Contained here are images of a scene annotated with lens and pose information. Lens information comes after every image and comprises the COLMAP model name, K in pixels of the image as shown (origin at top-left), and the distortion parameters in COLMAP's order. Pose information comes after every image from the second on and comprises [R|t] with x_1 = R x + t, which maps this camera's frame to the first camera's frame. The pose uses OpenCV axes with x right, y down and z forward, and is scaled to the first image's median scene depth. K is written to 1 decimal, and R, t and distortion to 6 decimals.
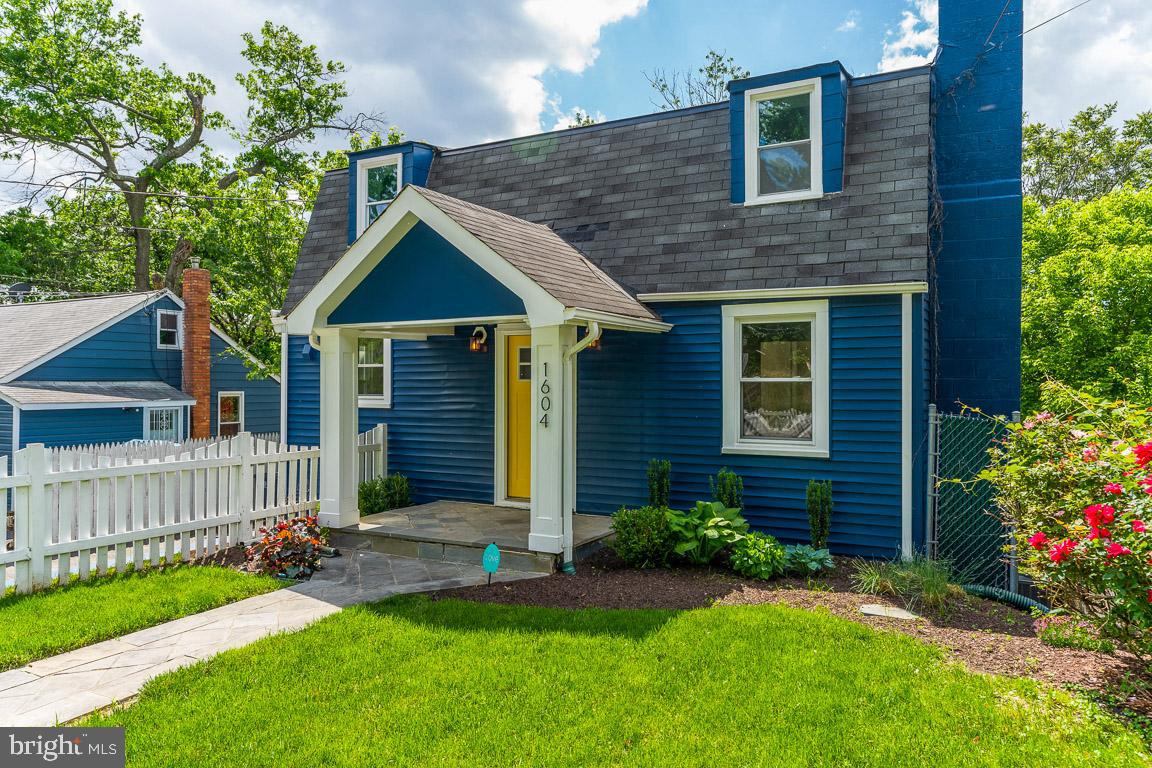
lens RADIAL K [[762.5, 0, 569.2], [0, 762.5, 380.7], [0, 0, 1]] dist [-0.007081, -0.000655]
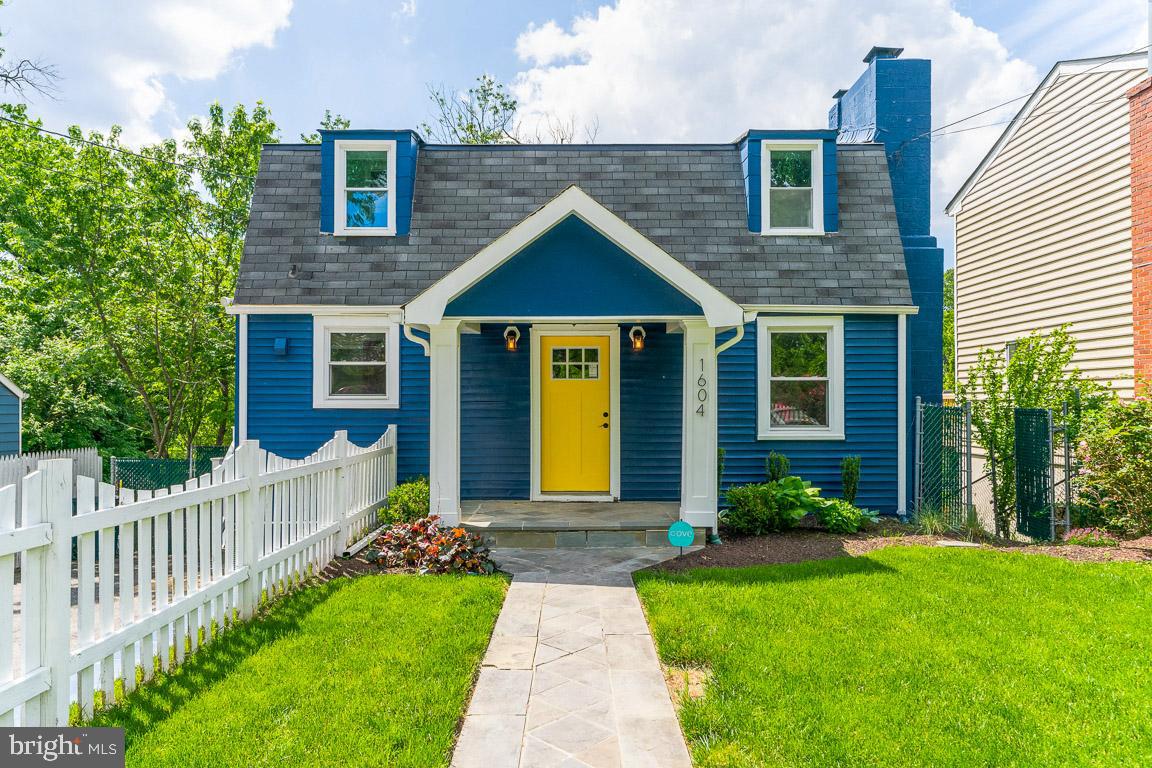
lens RADIAL K [[762.5, 0, 571.7], [0, 762.5, 390.1], [0, 0, 1]] dist [-0.007081, -0.000655]
pose [[0.885224, 0.004666, 0.465141, -0.616047], [-0.000763, 0.999963, -0.008581, 0.027341], [-0.465164, 0.007241, 0.885195, 0.076228]]
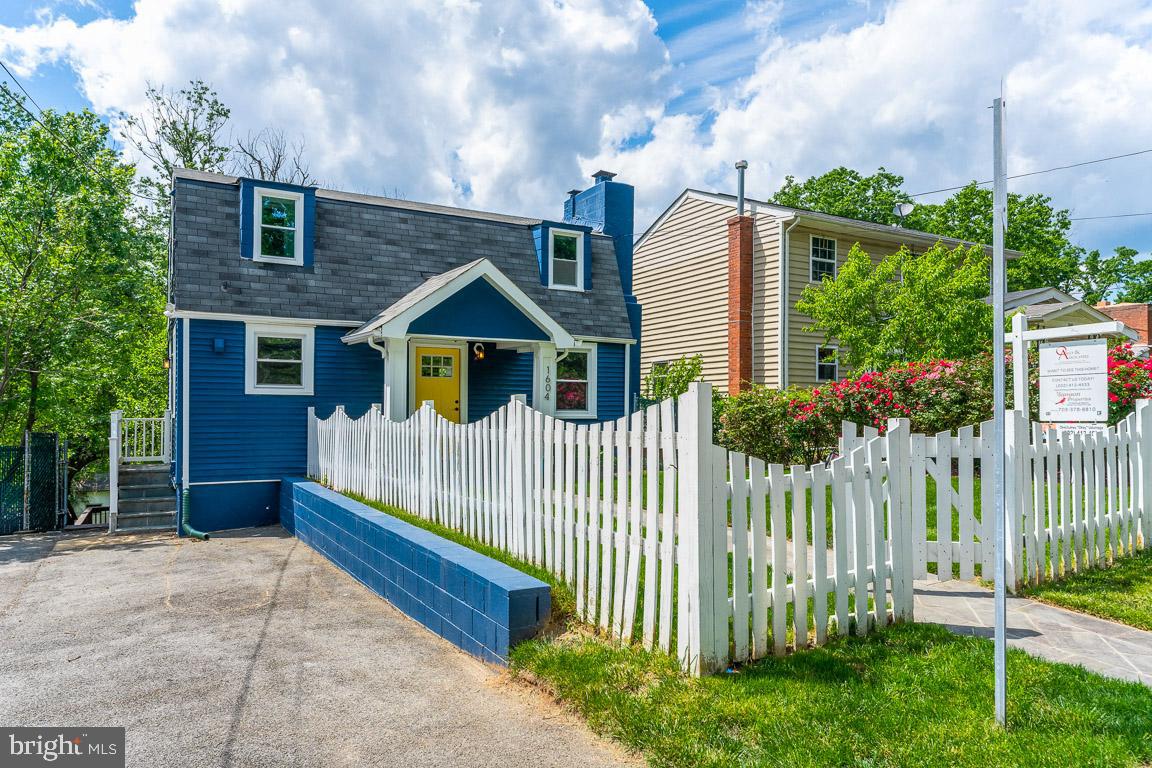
lens RADIAL K [[762.5, 0, 576.6], [0, 762.5, 395.2], [0, 0, 1]] dist [-0.007081, -0.000655]
pose [[0.544443, 0.016981, 0.838626, -1.354641], [-0.012107, 0.999850, -0.012385, 0.059190], [-0.838711, -0.003411, 0.544567, -0.088882]]
